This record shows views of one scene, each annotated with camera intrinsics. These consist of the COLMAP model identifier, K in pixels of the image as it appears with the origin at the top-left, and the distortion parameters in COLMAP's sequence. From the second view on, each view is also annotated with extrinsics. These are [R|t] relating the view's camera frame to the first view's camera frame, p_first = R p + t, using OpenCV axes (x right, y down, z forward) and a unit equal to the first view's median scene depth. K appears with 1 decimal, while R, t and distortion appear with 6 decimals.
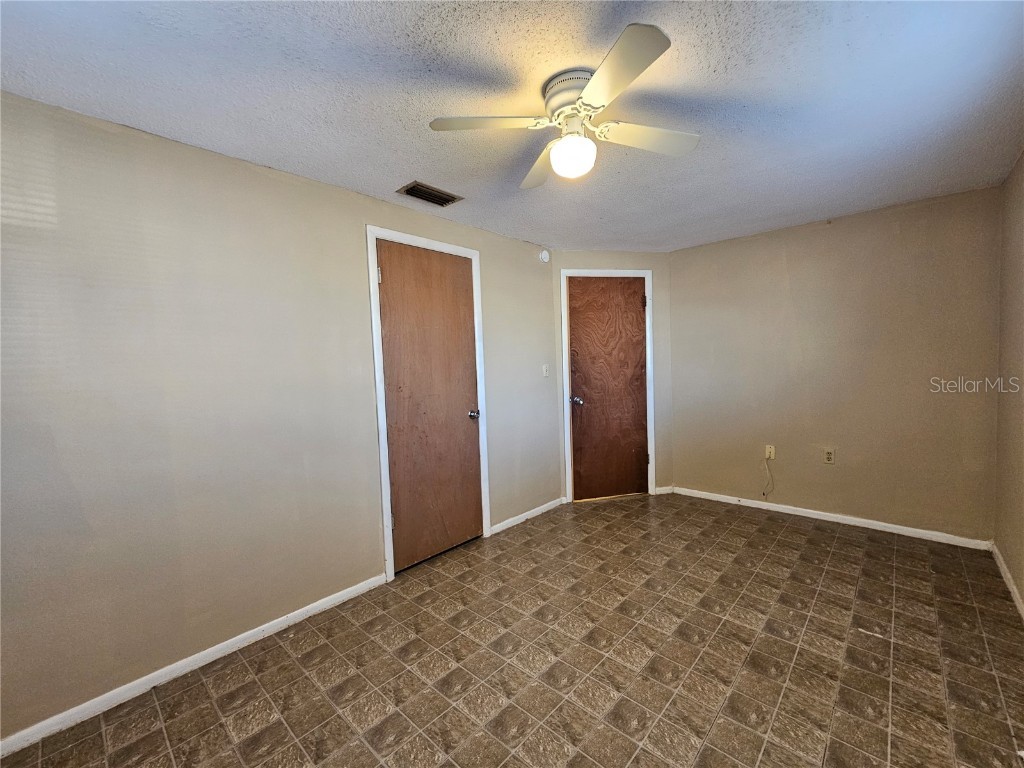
lens RADIAL K [[419.4, 0, 502.9], [0, 419.4, 389.2], [0, 0, 1]] dist [-0.004913, 0.003405]
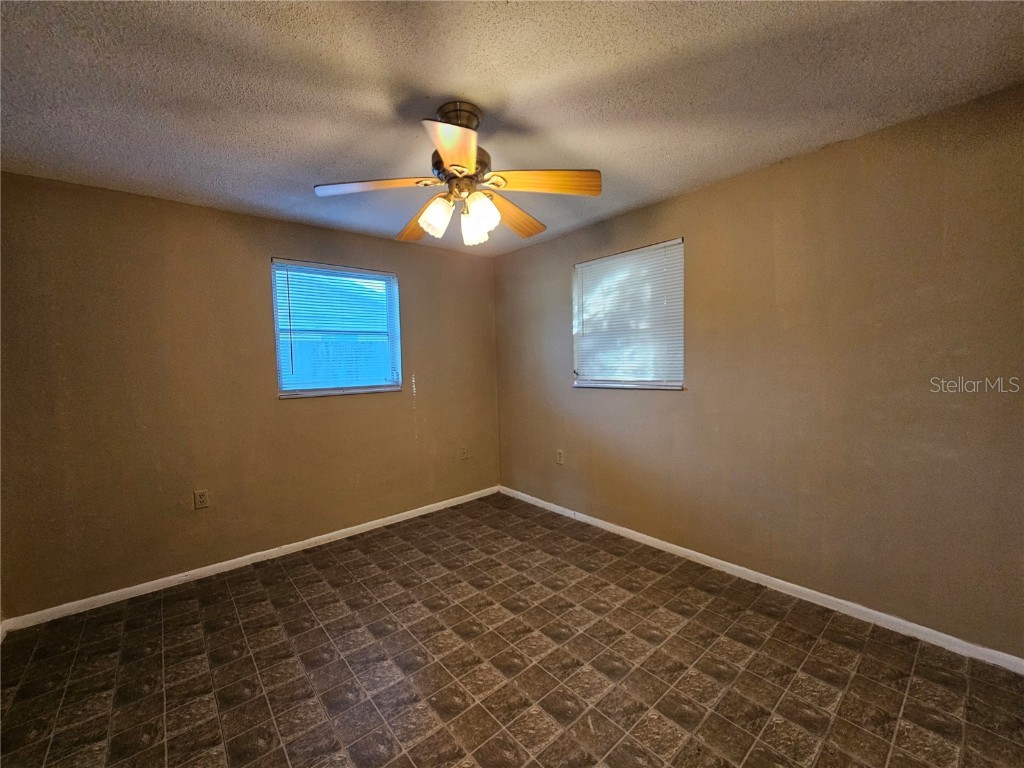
lens RADIAL K [[419.4, 0, 503.2], [0, 419.4, 384.7], [0, 0, 1]] dist [-0.004913, 0.003405]
pose [[0.115372, -0.029364, 0.992888, -0.750852], [0.091629, 0.995616, 0.018798, -0.030873], [-0.989087, 0.088809, 0.117557, 0.695214]]
